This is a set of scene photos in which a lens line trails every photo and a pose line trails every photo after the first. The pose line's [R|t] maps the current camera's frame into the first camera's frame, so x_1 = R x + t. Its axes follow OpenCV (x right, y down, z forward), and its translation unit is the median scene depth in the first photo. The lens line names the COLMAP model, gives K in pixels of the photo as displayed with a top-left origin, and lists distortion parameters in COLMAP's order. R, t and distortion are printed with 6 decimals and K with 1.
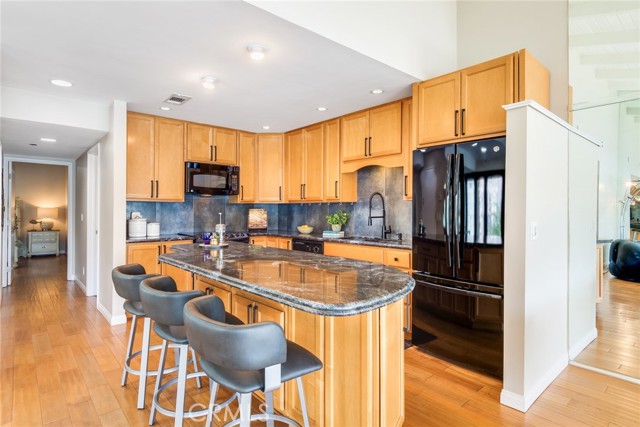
lens RADIAL K [[344.5, 0, 316.7], [0, 344.5, 201.9], [0, 0, 1]] dist [-0.002481, -0.001188]
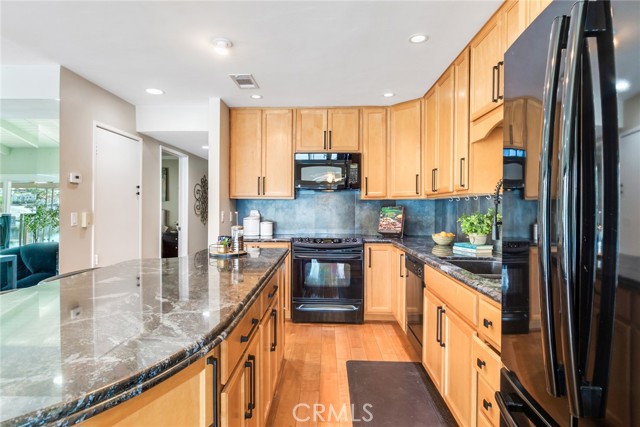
lens RADIAL K [[346.2, 0, 317.6], [0, 346.2, 211.4], [0, 0, 1]] dist [0.000028, -0.000155]
pose [[0.716430, 0.008221, -0.697611, 0.282032], [0.013298, 0.999588, 0.025437, 0.009864], [0.697533, -0.027501, 0.716025, 0.401531]]
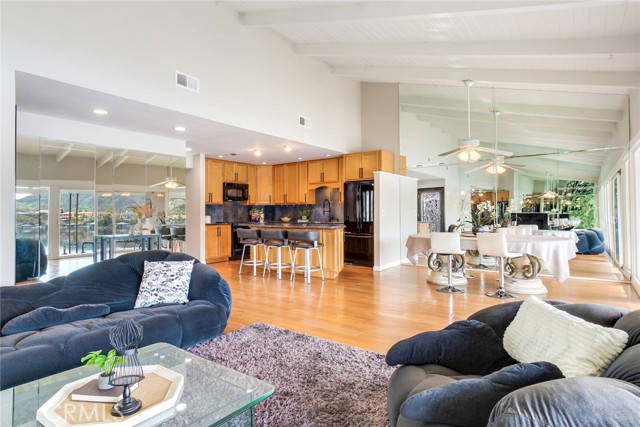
lens RADIAL K [[368.4, 0, 322.0], [0, 368.4, 213.2], [0, 0, 1]] dist [-0.001723, -0.000434]
pose [[0.974653, -0.007081, 0.223612, -0.309236], [0.002673, 0.999796, 0.020006, 0.009235], [-0.223708, -0.018901, 0.974473, -1.033033]]
